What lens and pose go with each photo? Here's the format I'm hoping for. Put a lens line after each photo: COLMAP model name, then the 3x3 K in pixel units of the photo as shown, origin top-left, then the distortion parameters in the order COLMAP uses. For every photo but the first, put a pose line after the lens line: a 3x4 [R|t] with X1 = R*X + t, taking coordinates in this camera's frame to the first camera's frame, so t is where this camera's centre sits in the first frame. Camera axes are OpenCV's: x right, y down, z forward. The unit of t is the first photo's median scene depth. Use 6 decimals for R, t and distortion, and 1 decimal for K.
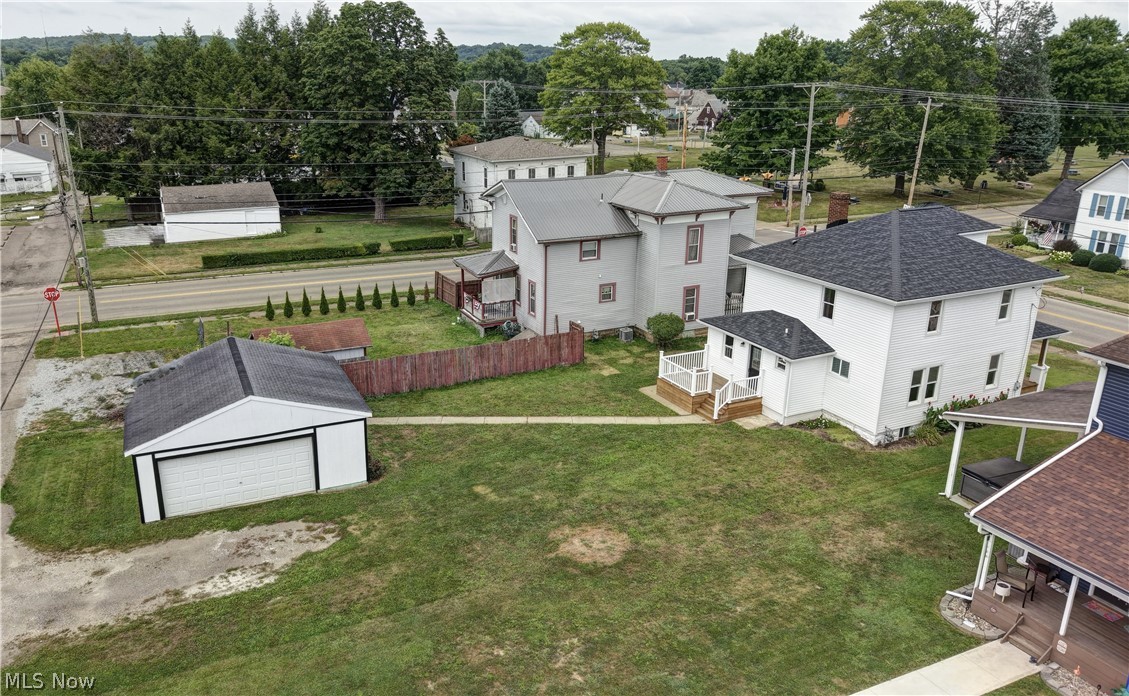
lens RADIAL K [[822.8, 0, 507.6], [0, 822.8, 351.7], [0, 0, 1]] dist [0.011794, -0.009763]
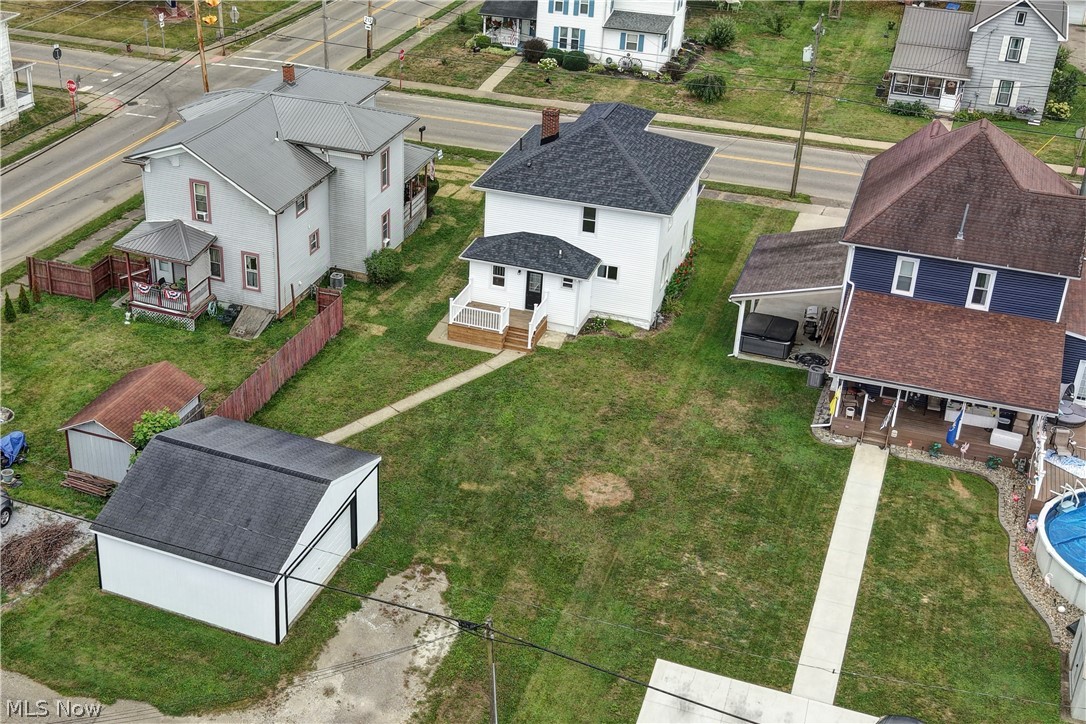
lens RADIAL K [[1321.3, 0, 391.5], [0, 1321.3, 365.8], [0, 0, 1]] dist [0.092624, 0.000000]
pose [[0.741093, -0.321941, 0.589181, -0.920385], [0.211596, 0.944812, 0.250113, -0.372803], [-0.637188, -0.060688, 0.768316, -0.222319]]
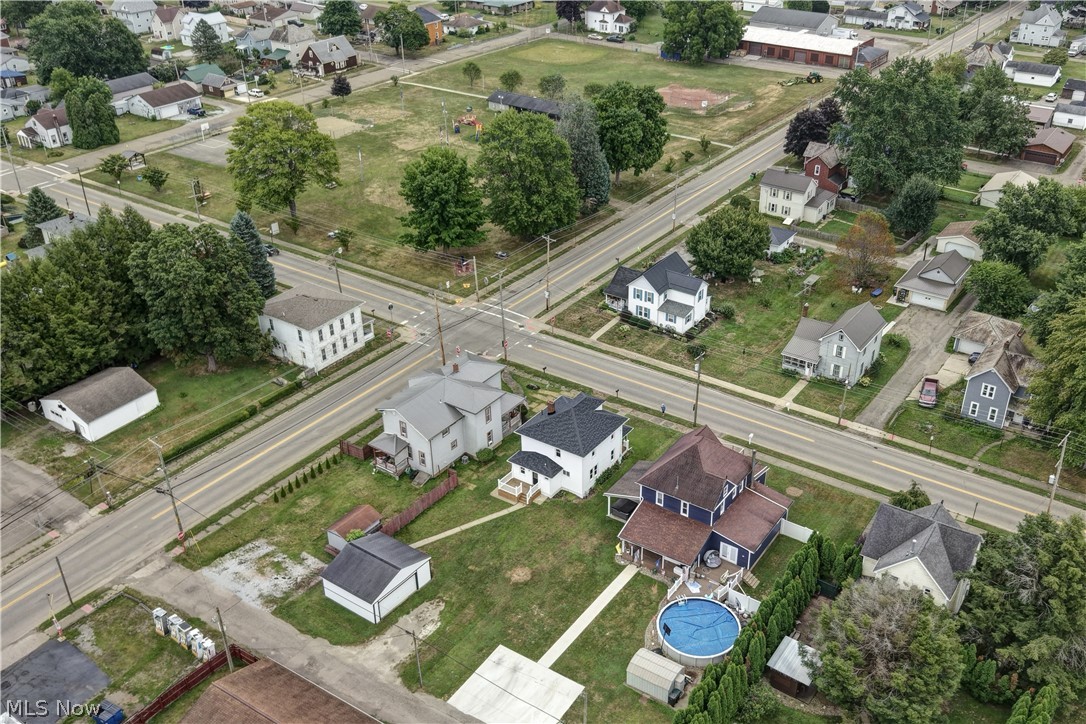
lens RADIAL K [[949.7, 0, 590.8], [0, 949.7, 401.0], [0, 0, 1]] dist [0.100186, -0.014664]
pose [[0.843086, -0.277200, 0.460833, -0.889330], [0.166346, 0.949314, 0.266705, -1.010773], [-0.511406, -0.148197, 0.846464, -1.629813]]
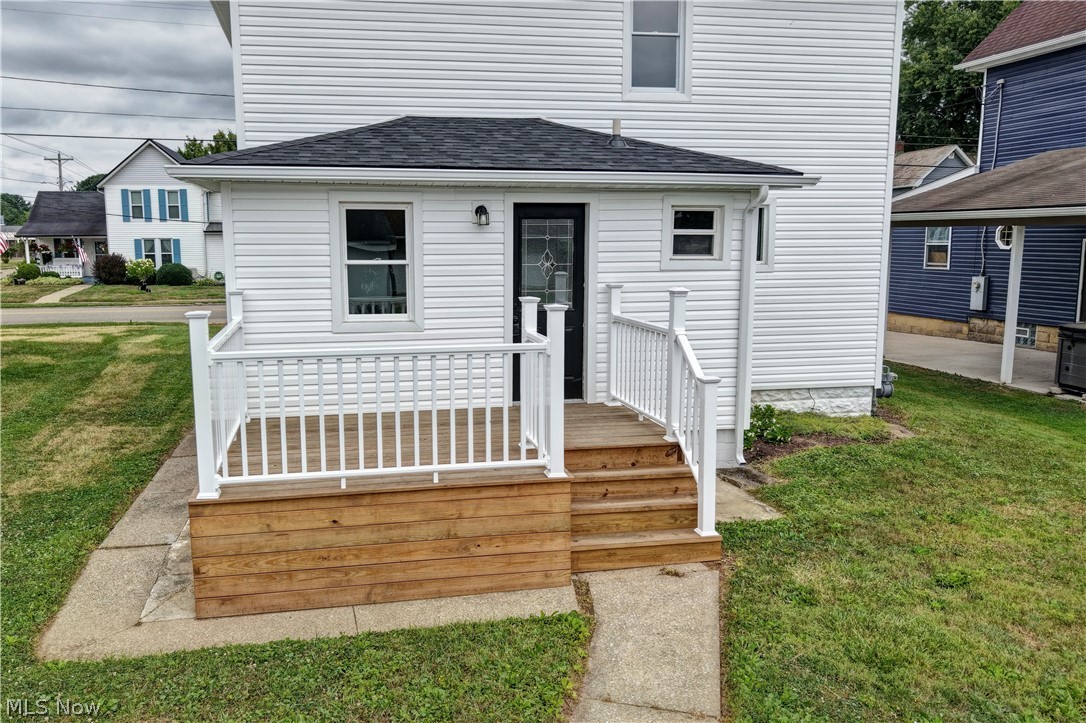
lens RADIAL K [[859.1, 0, 484.5], [0, 859.1, 368.7], [0, 0, 1]] dist [0.031406, -0.046807]
pose [[0.237982, -0.145993, 0.960235, 0.055107], [0.314113, 0.947079, 0.066144, 0.016088], [-0.919074, 0.285881, 0.271246, 0.989937]]
